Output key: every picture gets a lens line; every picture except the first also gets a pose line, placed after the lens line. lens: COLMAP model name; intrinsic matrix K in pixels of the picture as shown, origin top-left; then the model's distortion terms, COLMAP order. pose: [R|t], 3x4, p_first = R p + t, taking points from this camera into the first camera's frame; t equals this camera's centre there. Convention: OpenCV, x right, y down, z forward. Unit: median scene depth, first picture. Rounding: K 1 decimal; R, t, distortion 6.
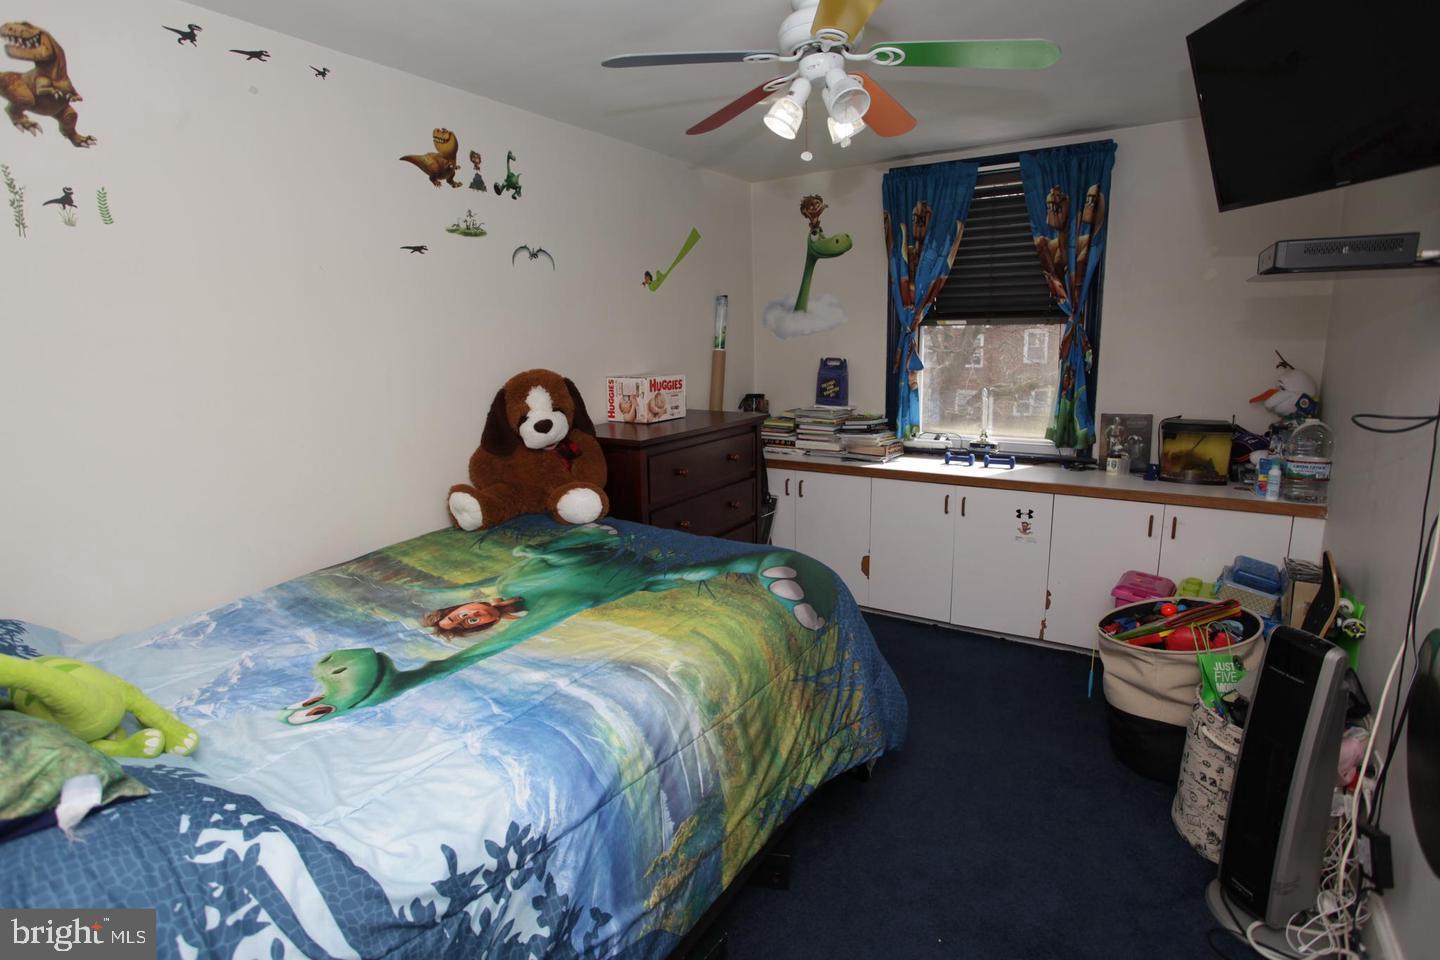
lens RADIAL K [[709.7, 0, 714.9], [0, 709.7, 478.9], [0, 0, 1]] dist [-0.055572, 0.019809]
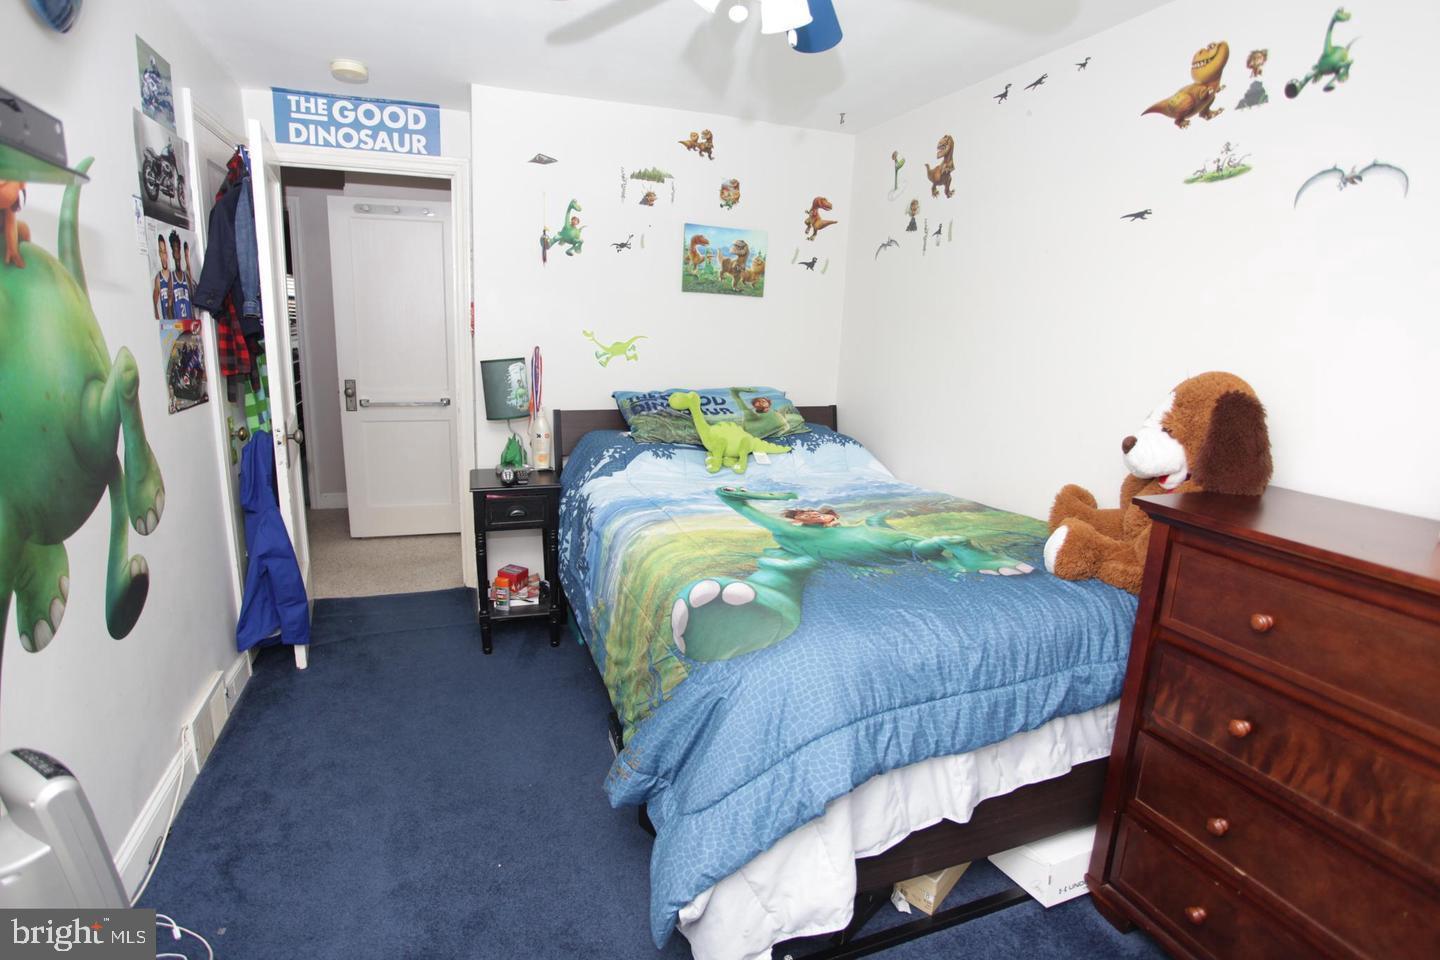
lens RADIAL K [[709.7, 0, 711.9], [0, 709.7, 479.5], [0, 0, 1]] dist [-0.055572, 0.019809]
pose [[-0.593716, 0.184569, -0.783221, 0.614475], [-0.171362, 0.922011, 0.347175, -0.231422], [0.786216, 0.340338, -0.515785, 1.125652]]
